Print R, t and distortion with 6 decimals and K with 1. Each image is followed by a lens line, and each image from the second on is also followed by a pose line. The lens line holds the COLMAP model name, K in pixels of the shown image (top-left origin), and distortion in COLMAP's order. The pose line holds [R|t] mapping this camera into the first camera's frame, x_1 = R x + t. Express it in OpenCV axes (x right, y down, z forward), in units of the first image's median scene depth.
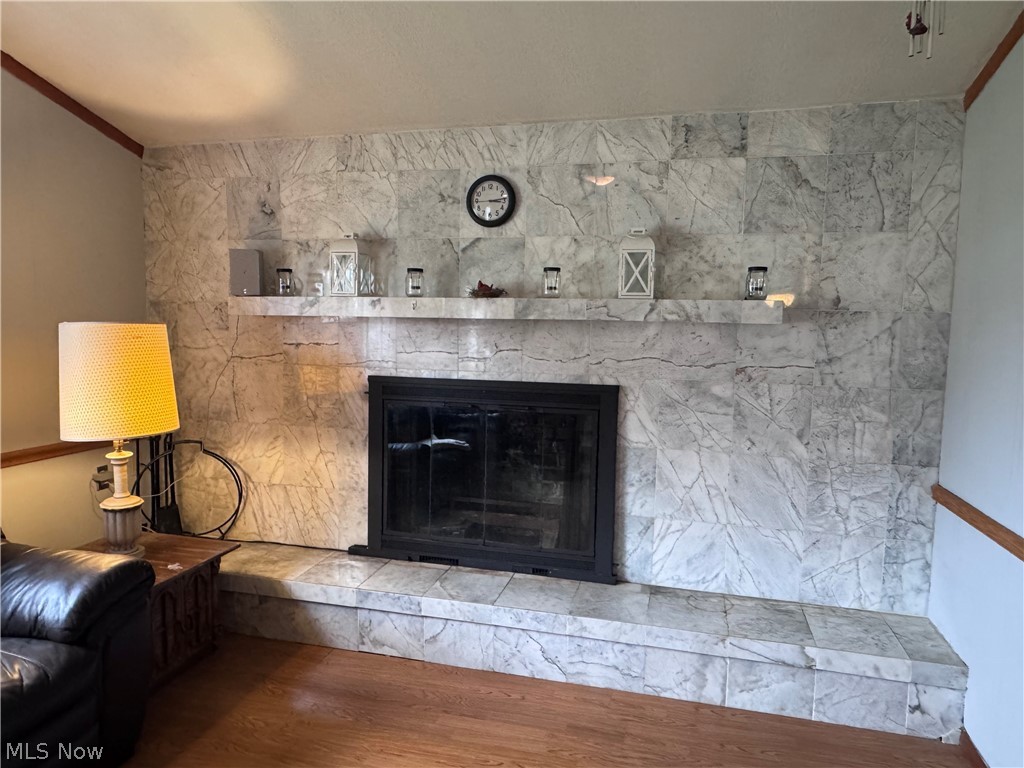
lens RADIAL K [[669.3, 0, 514.9], [0, 669.3, 385.3], [0, 0, 1]] dist [-0.008525, 0.001973]
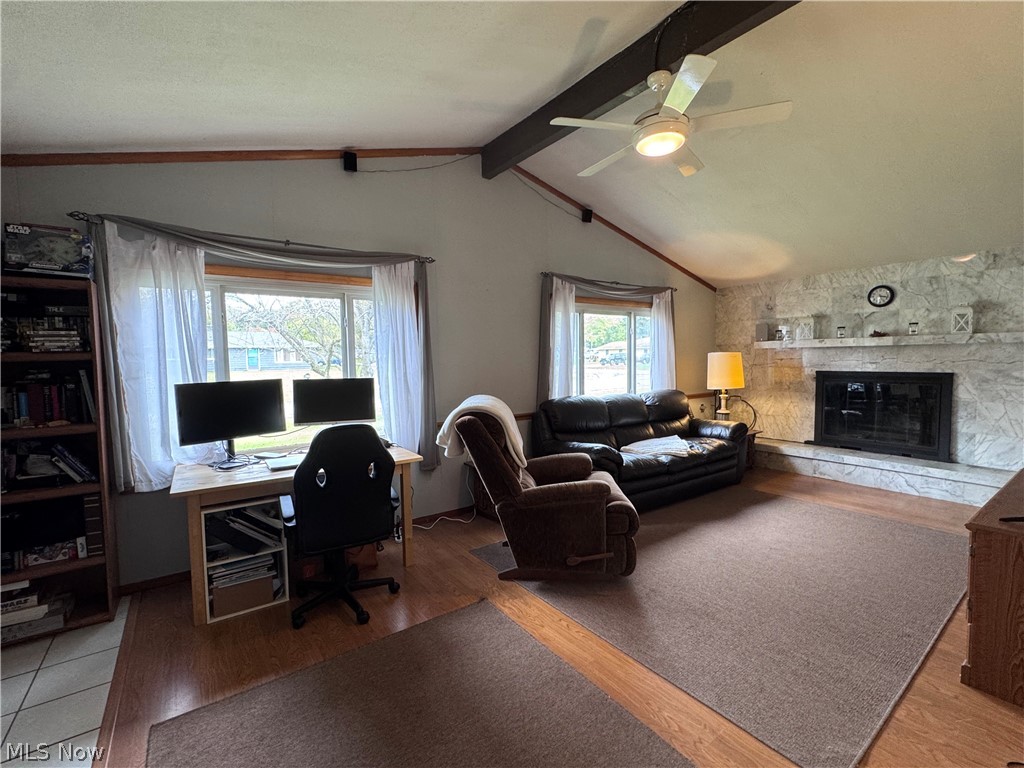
lens RADIAL K [[454.1, 0, 510.9], [0, 454.1, 384.2], [0, 0, 1]] dist [-0.006029, -0.000298]
pose [[0.761200, 0.008586, -0.648461, 0.008769], [-0.029728, 0.999323, -0.021664, 0.115047], [0.647836, 0.035768, 0.760940, -1.097885]]
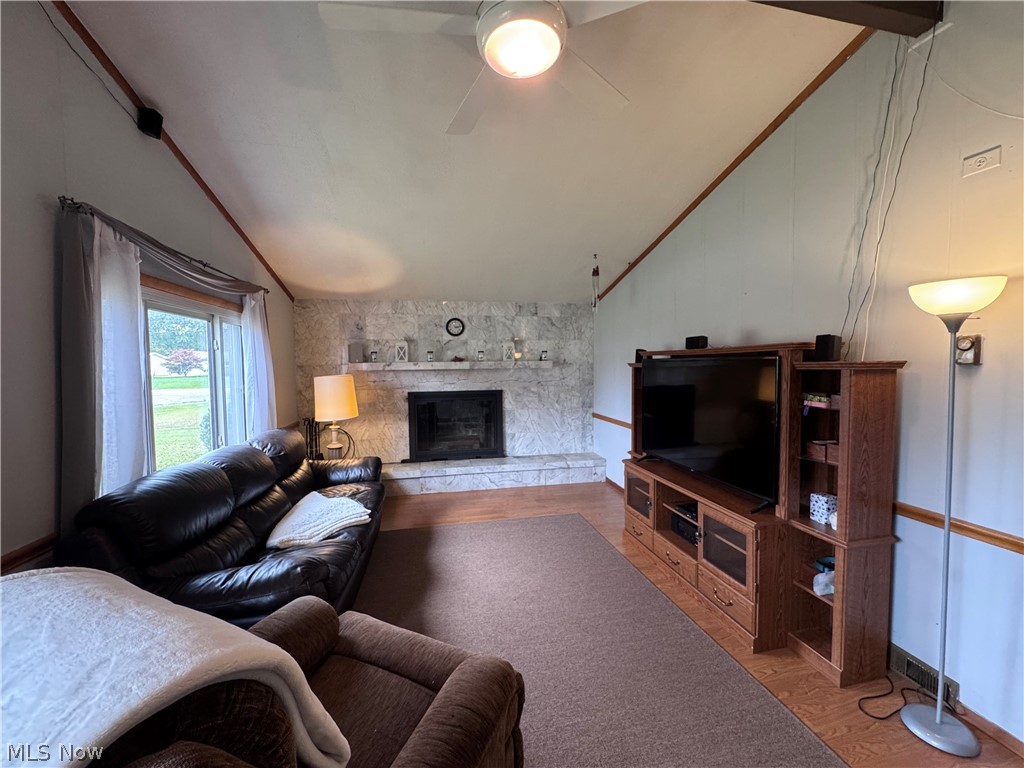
lens RADIAL K [[409.2, 0, 511.0], [0, 409.2, 383.0], [0, 0, 1]] dist [-0.002957, 0.000828]
pose [[0.897016, -0.049220, 0.439249, -0.608130], [0.066359, 0.997513, -0.023739, 0.015939], [-0.436988, 0.050443, 0.898052, -0.654945]]
